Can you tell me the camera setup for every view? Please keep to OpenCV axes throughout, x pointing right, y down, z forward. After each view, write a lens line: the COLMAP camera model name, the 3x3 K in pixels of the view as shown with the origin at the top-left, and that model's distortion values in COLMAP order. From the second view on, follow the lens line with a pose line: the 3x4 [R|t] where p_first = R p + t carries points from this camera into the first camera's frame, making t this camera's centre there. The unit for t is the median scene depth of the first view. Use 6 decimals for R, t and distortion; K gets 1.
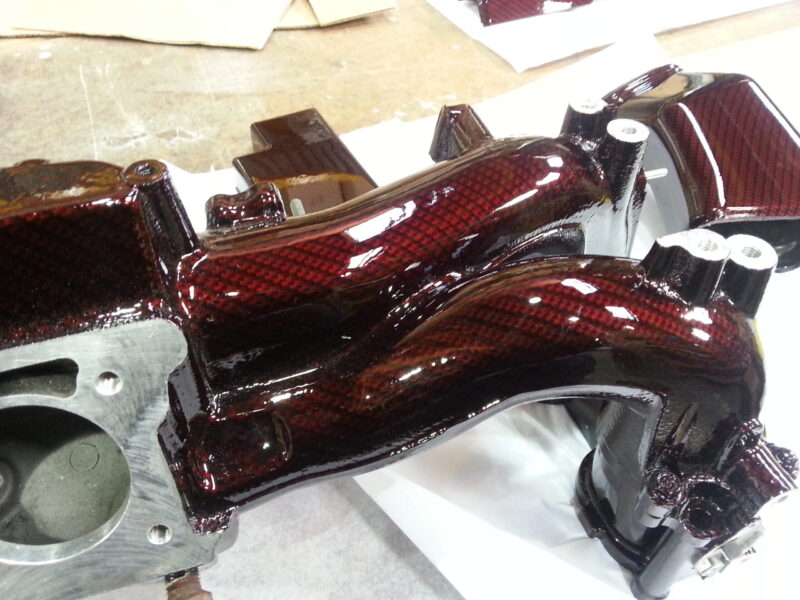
lens RADIAL K [[677.8, 0, 400.0], [0, 677.8, 300.0], [0, 0, 1]] dist [0.012019, -0.082455]
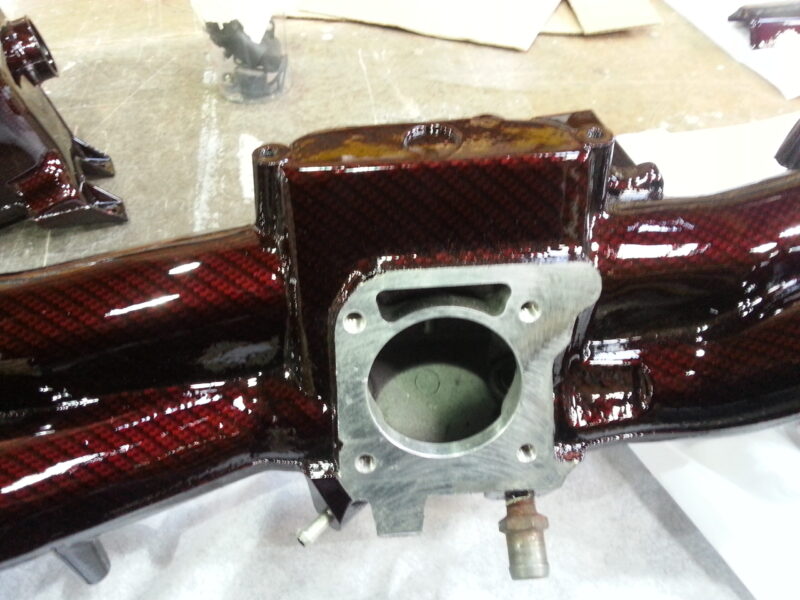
lens RADIAL K [[677.8, 0, 400.0], [0, 677.8, 300.0], [0, 0, 1]] dist [0.012019, -0.082455]
pose [[0.967463, 0.159332, -0.196542, -0.140226], [-0.162200, 0.986757, 0.001525, 0.046355], [0.194182, 0.030404, 0.980494, -0.063736]]
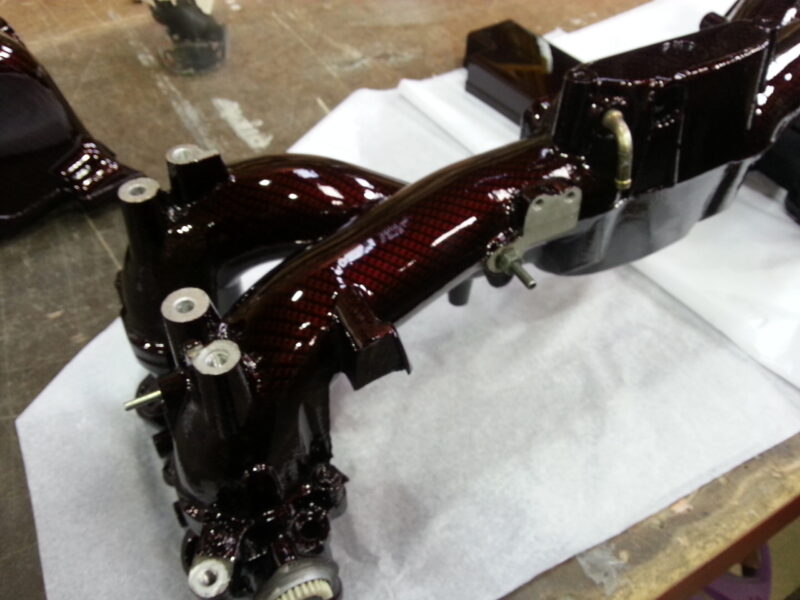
lens RADIAL K [[677.8, 0, 400.0], [0, 677.8, 300.0], [0, 0, 1]] dist [0.012019, -0.082455]
pose [[0.994611, -0.095559, 0.040221, -0.393874], [0.095177, 0.995396, 0.011318, 0.172403], [-0.041117, -0.007429, 0.999127, -0.202218]]
